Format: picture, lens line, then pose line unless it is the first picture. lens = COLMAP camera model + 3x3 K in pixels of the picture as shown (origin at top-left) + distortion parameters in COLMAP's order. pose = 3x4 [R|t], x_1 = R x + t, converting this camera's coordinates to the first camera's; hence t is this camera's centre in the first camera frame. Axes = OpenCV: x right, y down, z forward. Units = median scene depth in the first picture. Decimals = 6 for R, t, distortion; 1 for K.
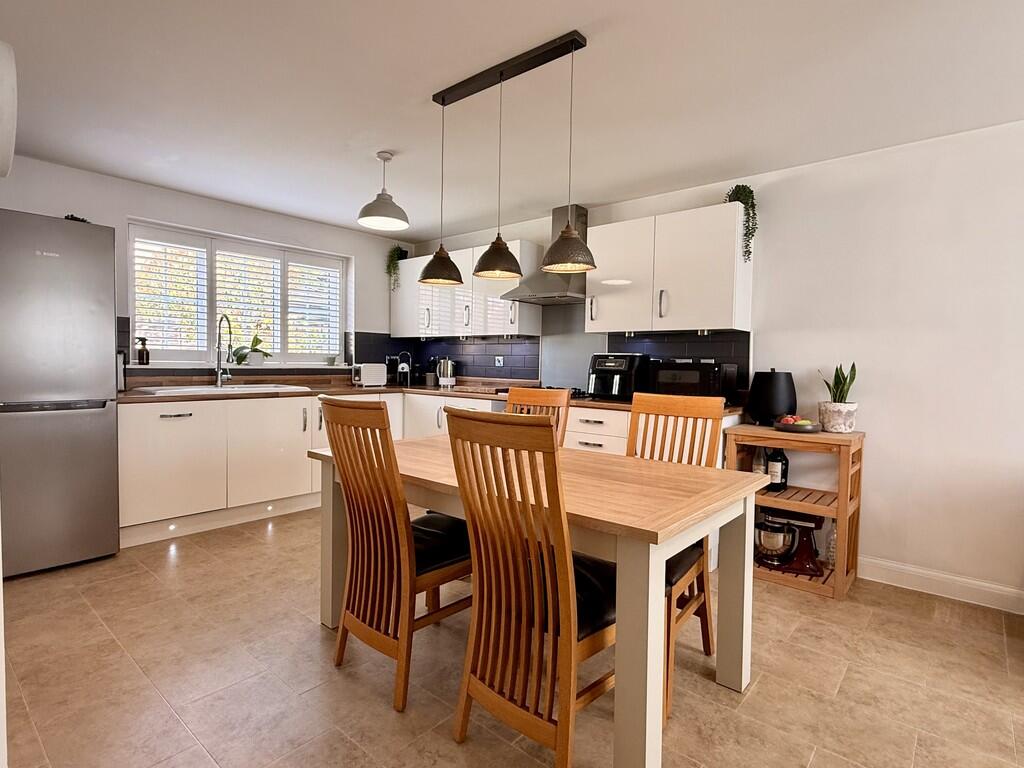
lens RADIAL K [[532.7, 0, 515.0], [0, 532.7, 387.8], [0, 0, 1]] dist [0.000189, -0.000231]
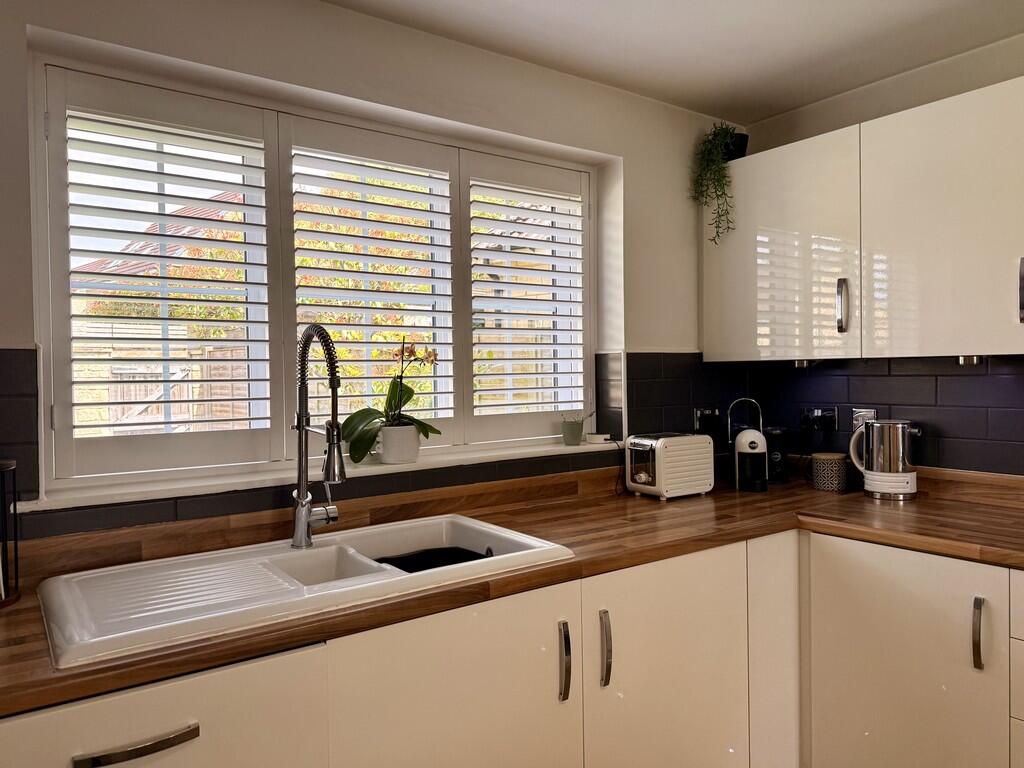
lens RADIAL K [[718.6, 0, 513.1], [0, 718.6, 380.7], [0, 0, 1]] dist [0.039439, -0.002007]
pose [[0.971783, -0.031612, -0.233749, -0.264769], [0.021108, 0.998658, -0.047302, -0.063269], [0.234931, 0.041033, 0.971146, 0.487928]]
